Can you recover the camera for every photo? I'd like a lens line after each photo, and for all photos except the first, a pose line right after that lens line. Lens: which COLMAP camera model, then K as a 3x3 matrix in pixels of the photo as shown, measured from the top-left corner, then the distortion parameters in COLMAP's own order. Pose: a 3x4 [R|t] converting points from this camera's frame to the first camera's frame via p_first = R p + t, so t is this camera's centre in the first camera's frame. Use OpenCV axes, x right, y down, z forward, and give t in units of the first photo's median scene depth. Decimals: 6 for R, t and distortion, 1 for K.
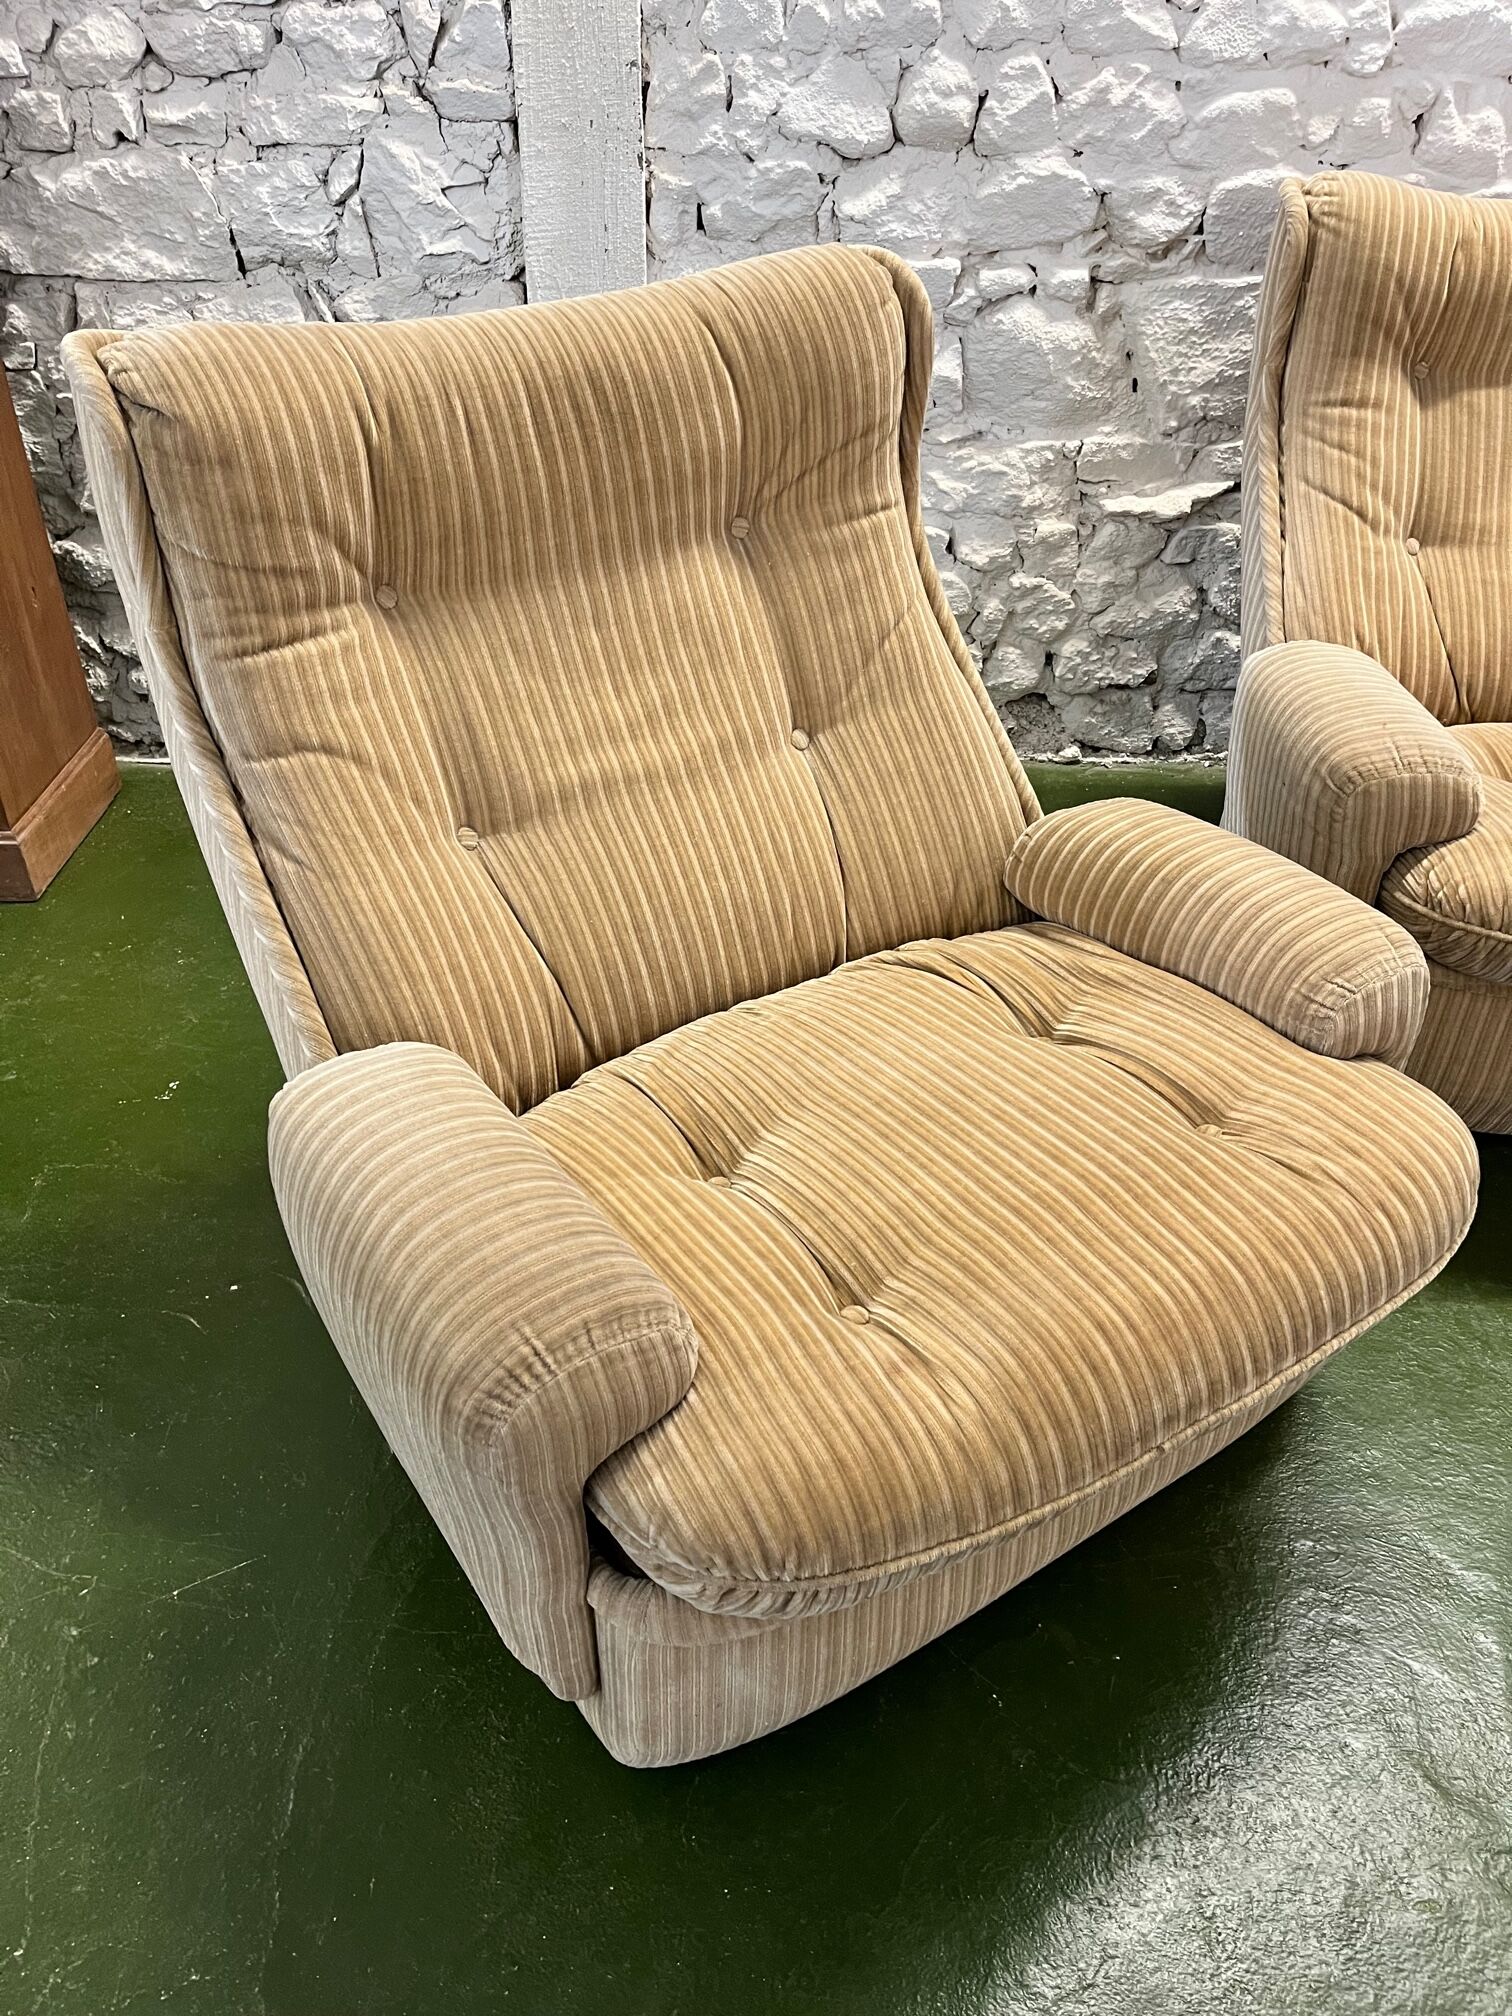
lens RADIAL K [[1508.5, 0, 756.0], [0, 1508.5, 1008.0], [0, 0, 1]] dist [0.066391, -0.106382]
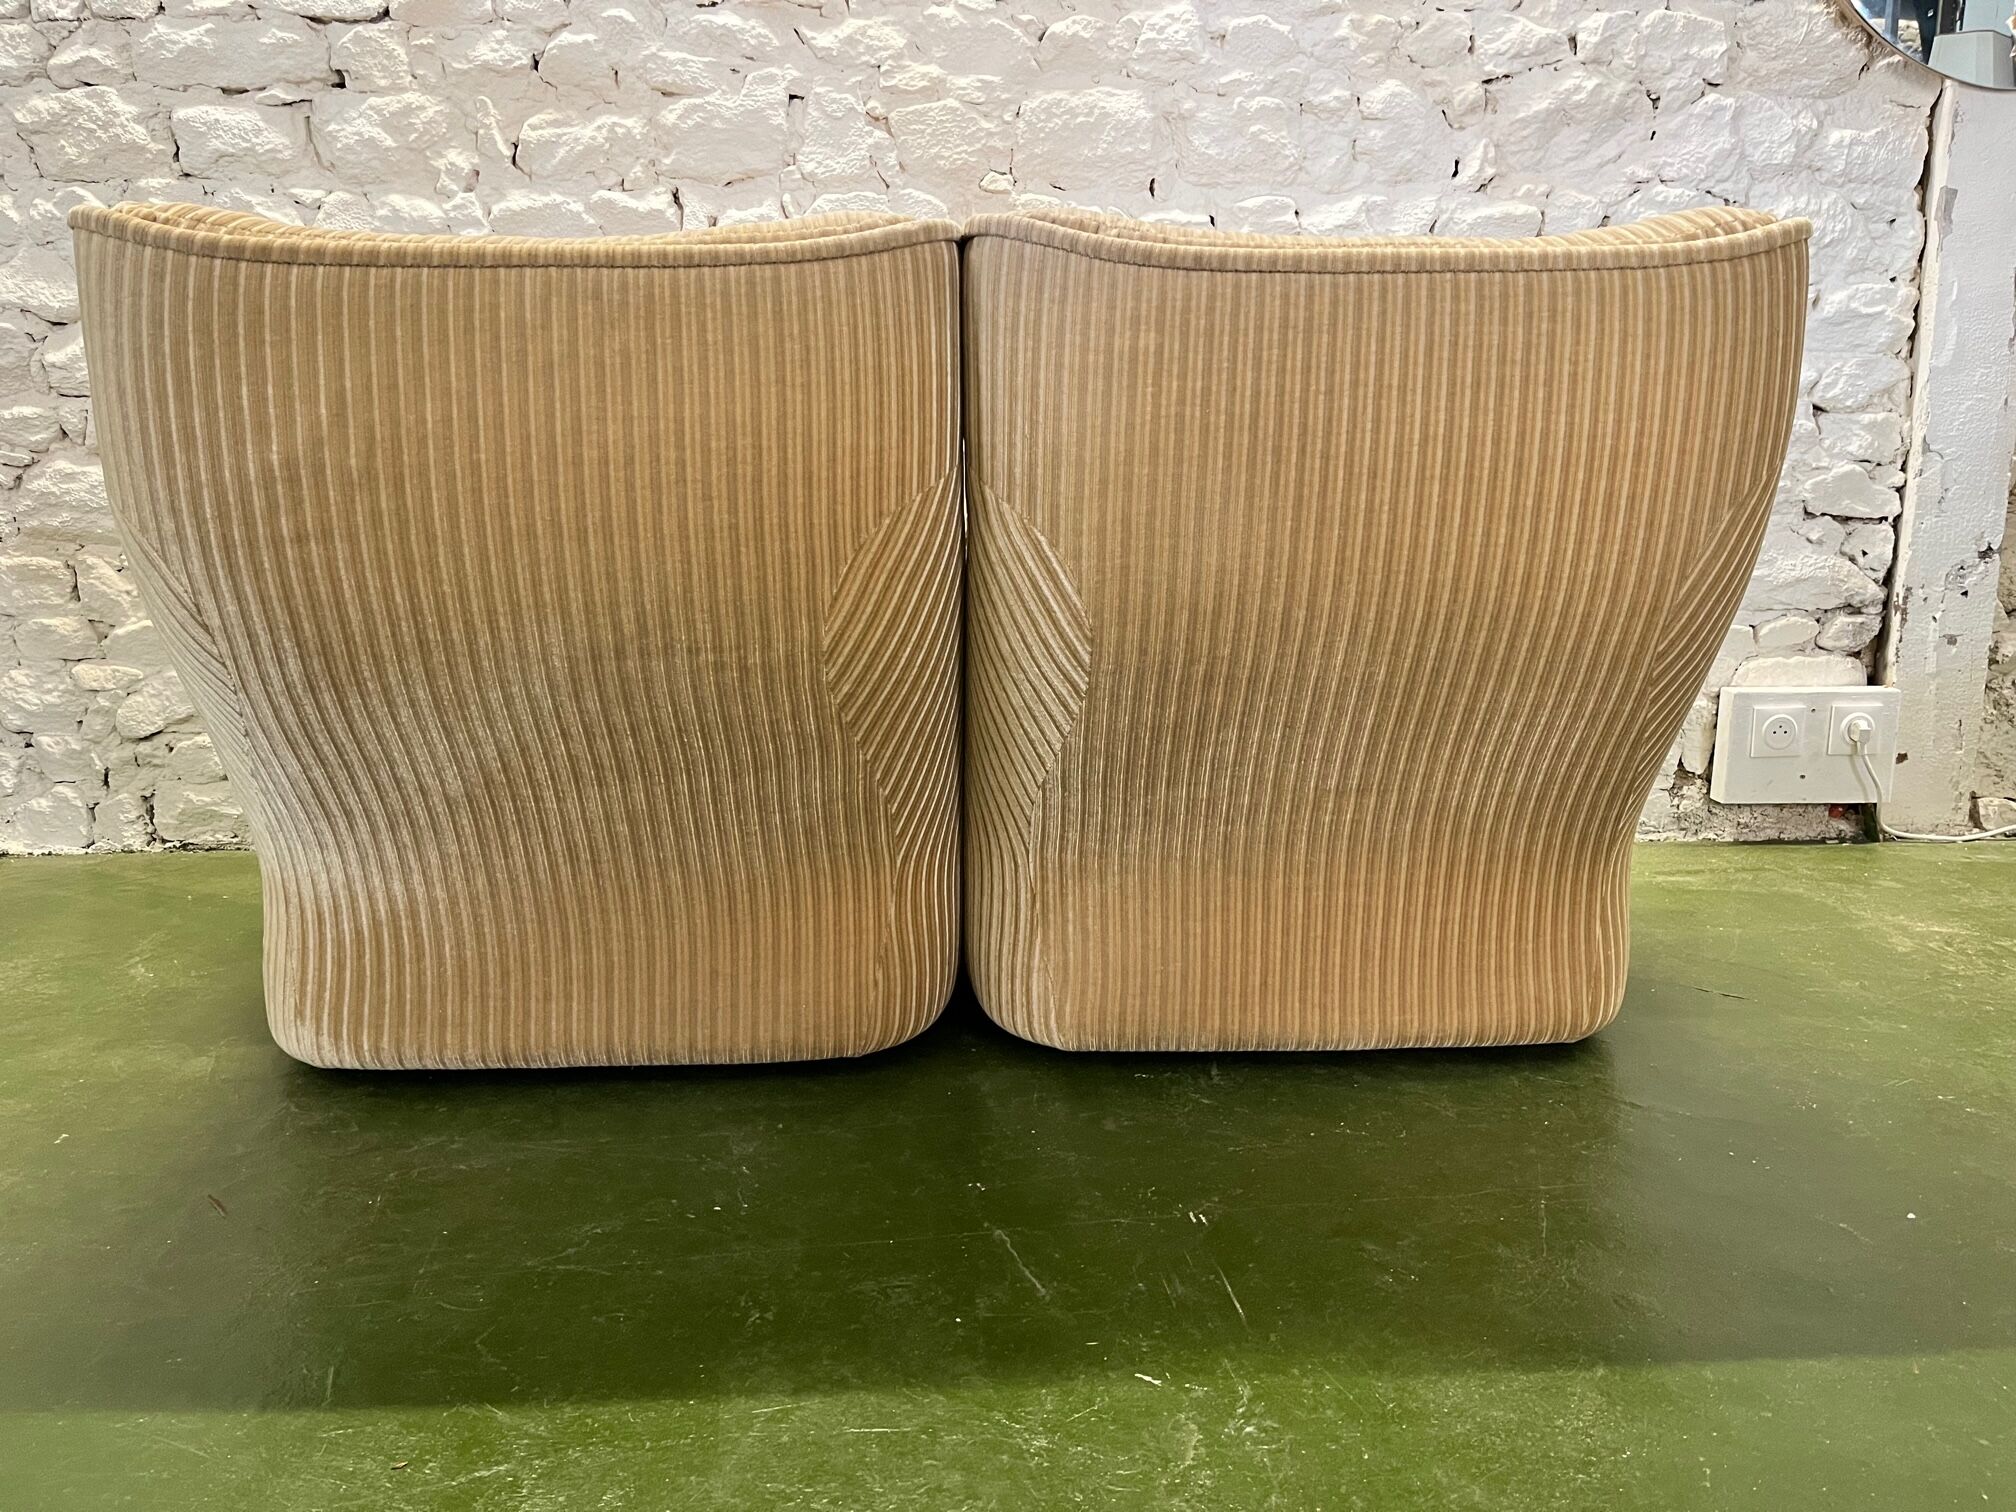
lens RADIAL K [[1495.2, 0, 1017.3], [0, 1495.2, 732.1], [0, 0, 1]] dist [0.110904, -0.157323]
pose [[0.999657, -0.014380, 0.021871, 0.776184], [0.022283, 0.905932, -0.422837, 0.252607], [-0.013733, 0.423179, 0.905942, 0.042508]]
